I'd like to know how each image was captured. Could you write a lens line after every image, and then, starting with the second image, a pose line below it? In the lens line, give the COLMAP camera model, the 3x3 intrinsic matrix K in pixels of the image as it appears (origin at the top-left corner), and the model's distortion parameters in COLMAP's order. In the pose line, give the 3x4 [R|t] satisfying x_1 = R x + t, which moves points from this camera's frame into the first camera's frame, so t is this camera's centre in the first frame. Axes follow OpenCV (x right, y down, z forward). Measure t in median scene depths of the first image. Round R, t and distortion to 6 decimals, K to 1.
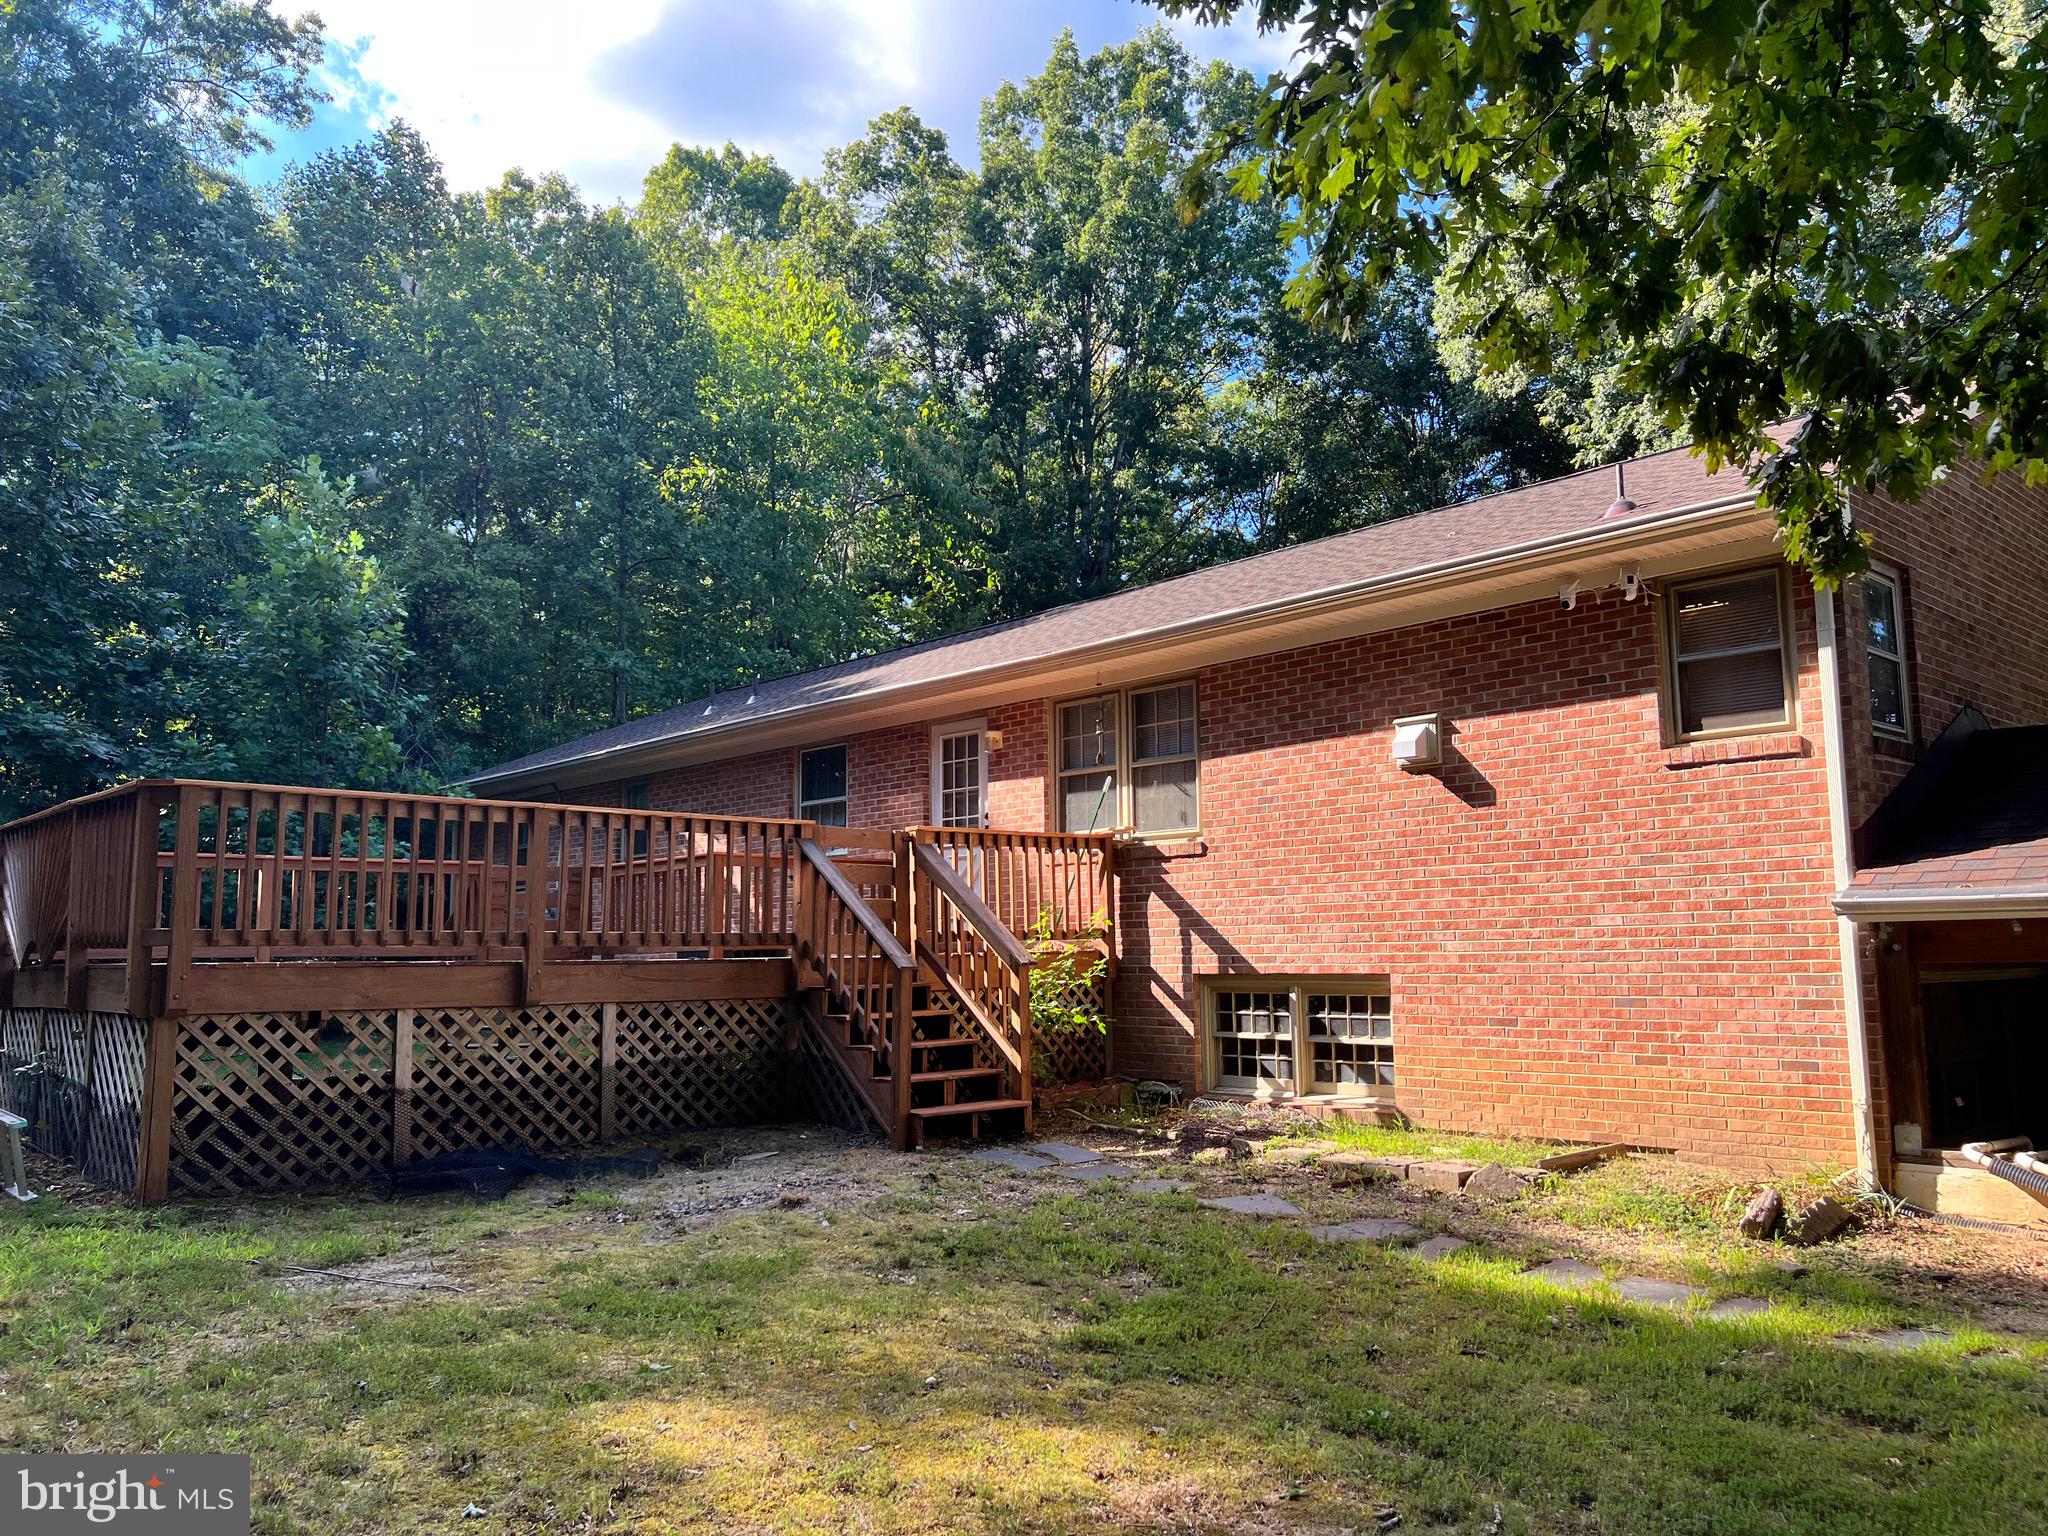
lens RADIAL K [[1537.1, 0, 1022.9], [0, 1537.1, 755.5], [0, 0, 1]] dist [0.050501, -0.052948]
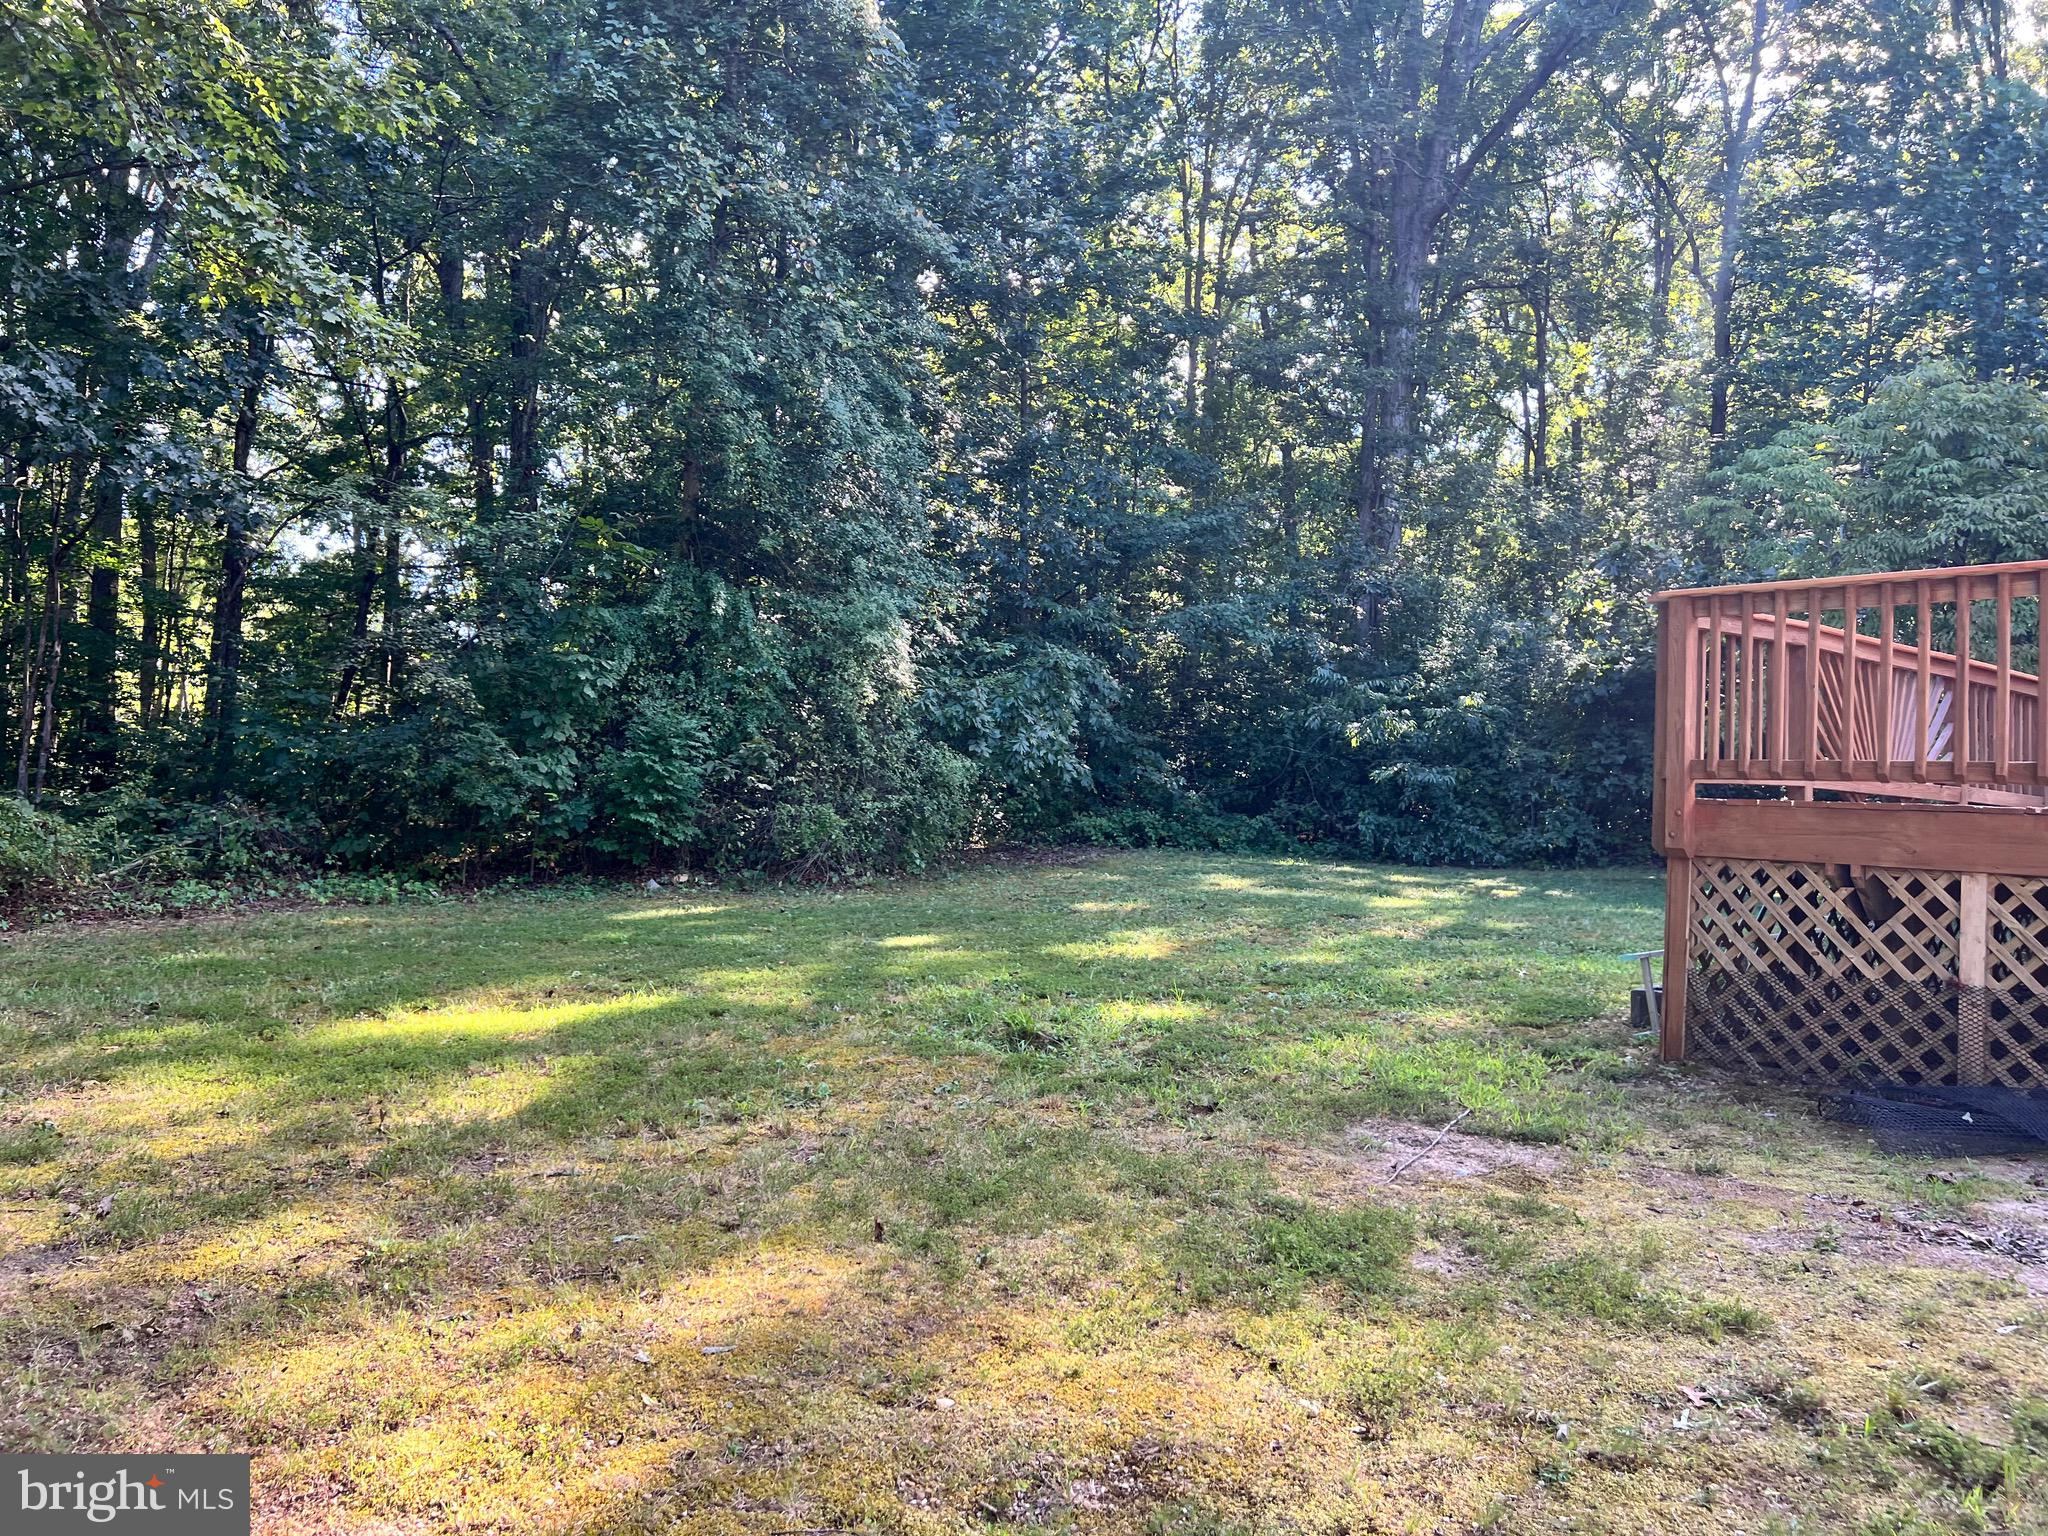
lens RADIAL K [[1537.1, 0, 1020.2], [0, 1537.1, 750.5], [0, 0, 1]] dist [0.050501, -0.052948]
pose [[-0.062590, -0.020859, -0.997821, 0.328962], [0.096086, 0.995011, -0.026828, 0.086230], [0.993403, -0.097556, -0.060273, 0.622738]]
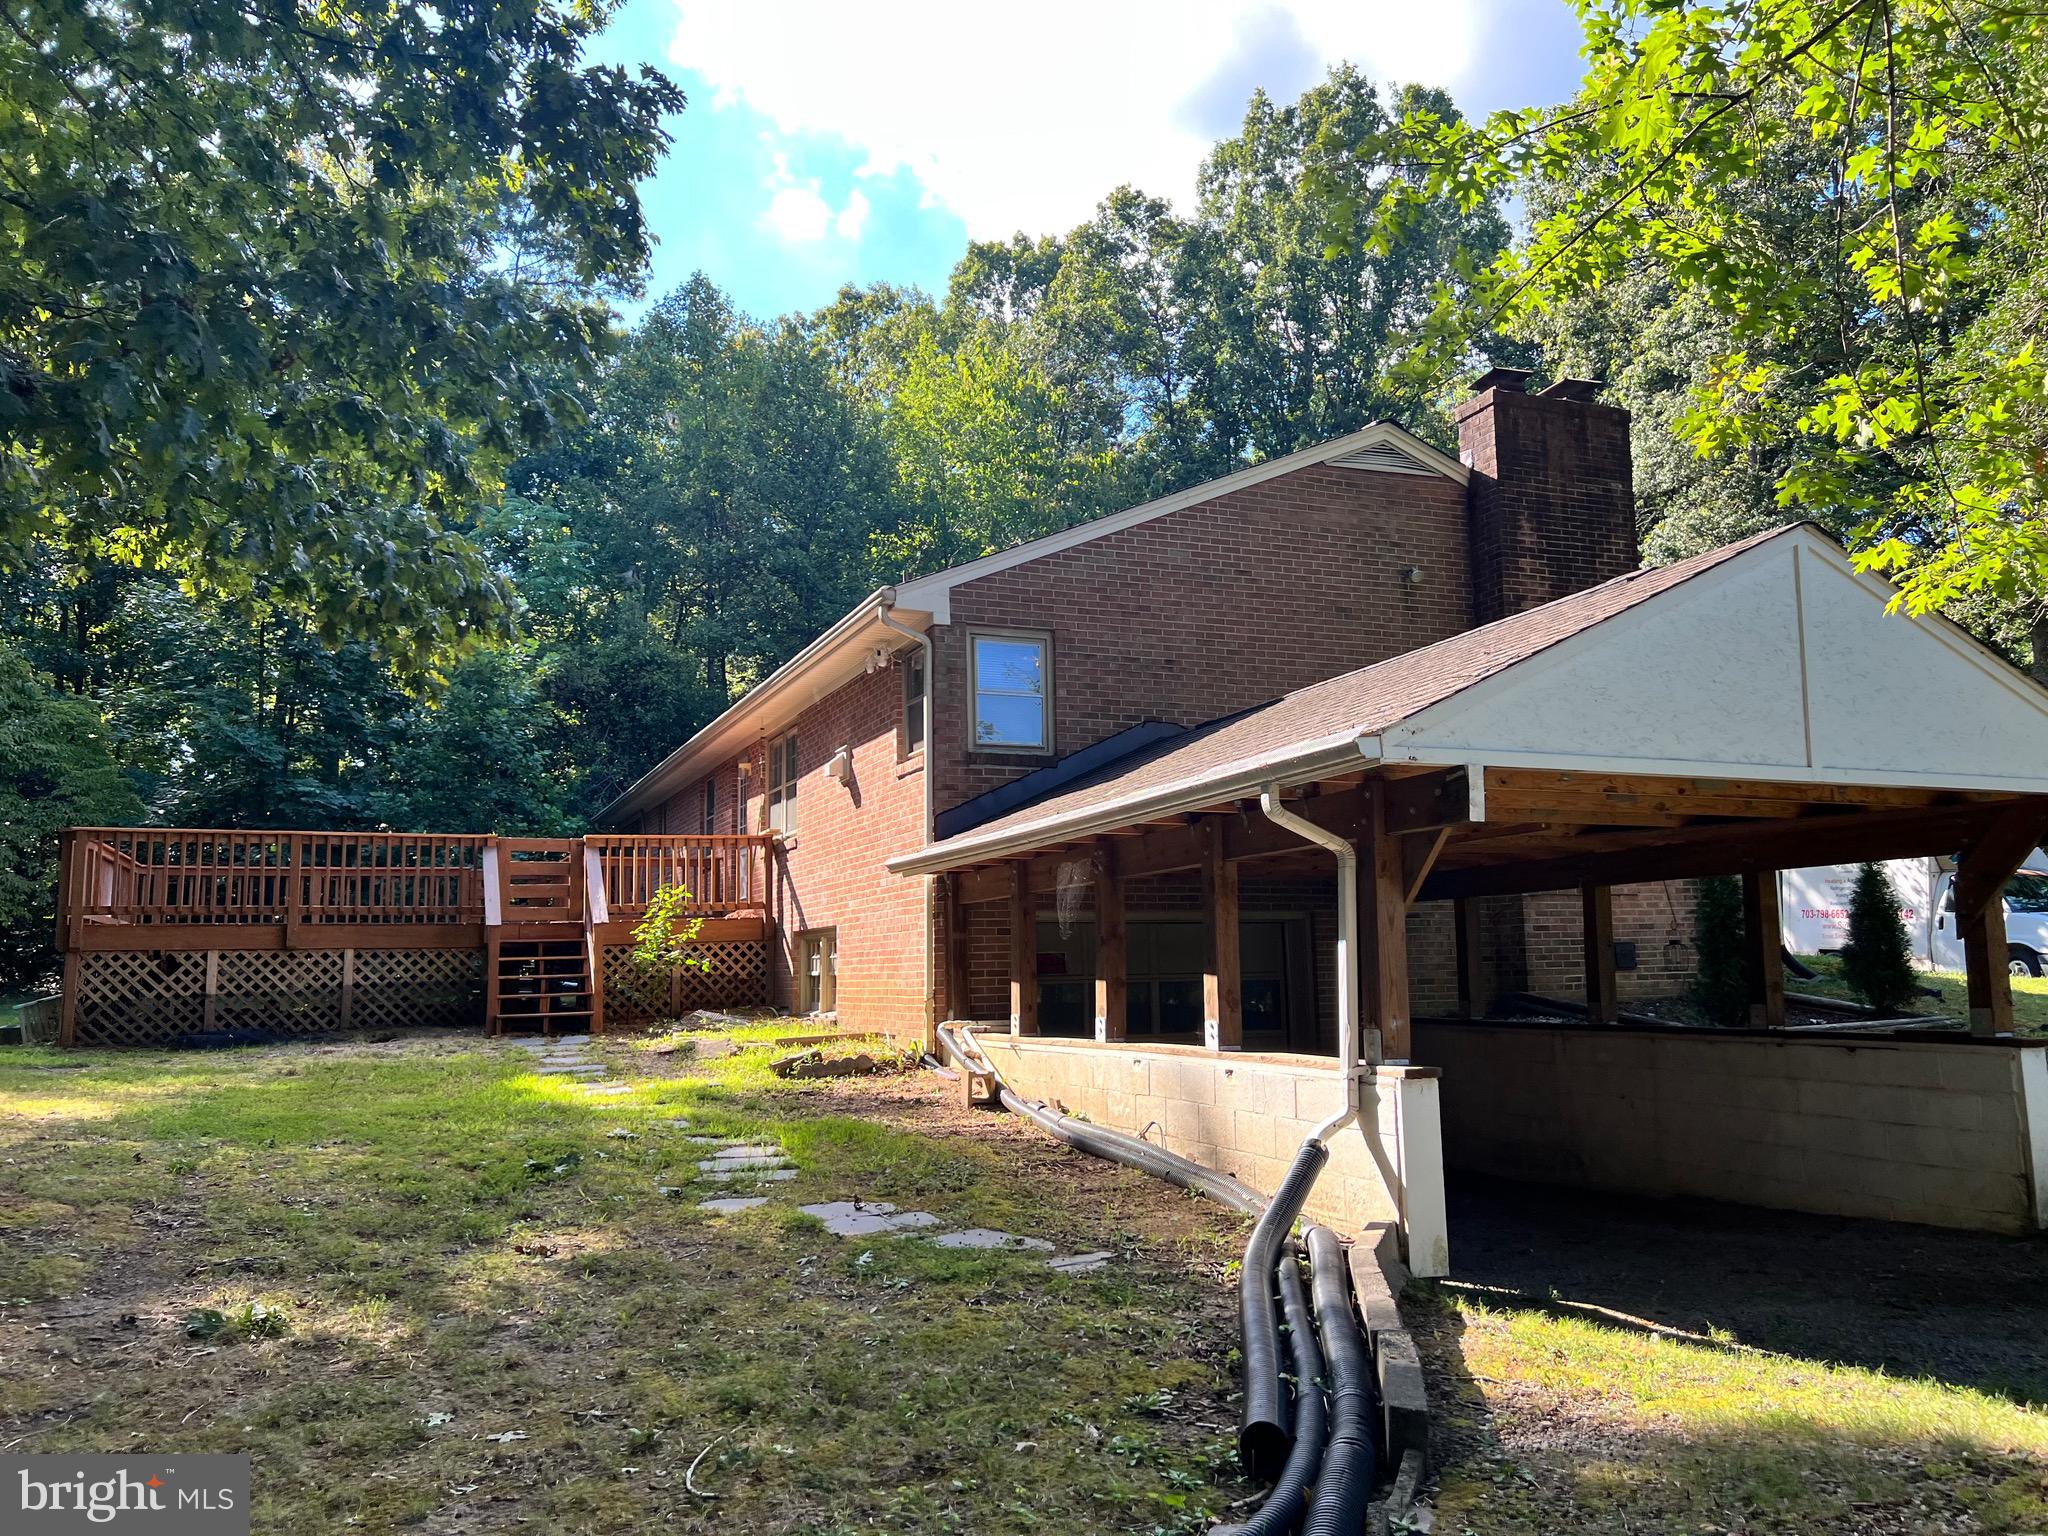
lens RADIAL K [[1537.1, 0, 1028.2], [0, 1537.1, 771.5], [0, 0, 1]] dist [0.050501, -0.052948]
pose [[0.942773, -0.051982, -0.329360, 1.085119], [0.052652, 0.998589, -0.006890, 0.020456], [0.329253, -0.010846, 0.944179, -0.374007]]
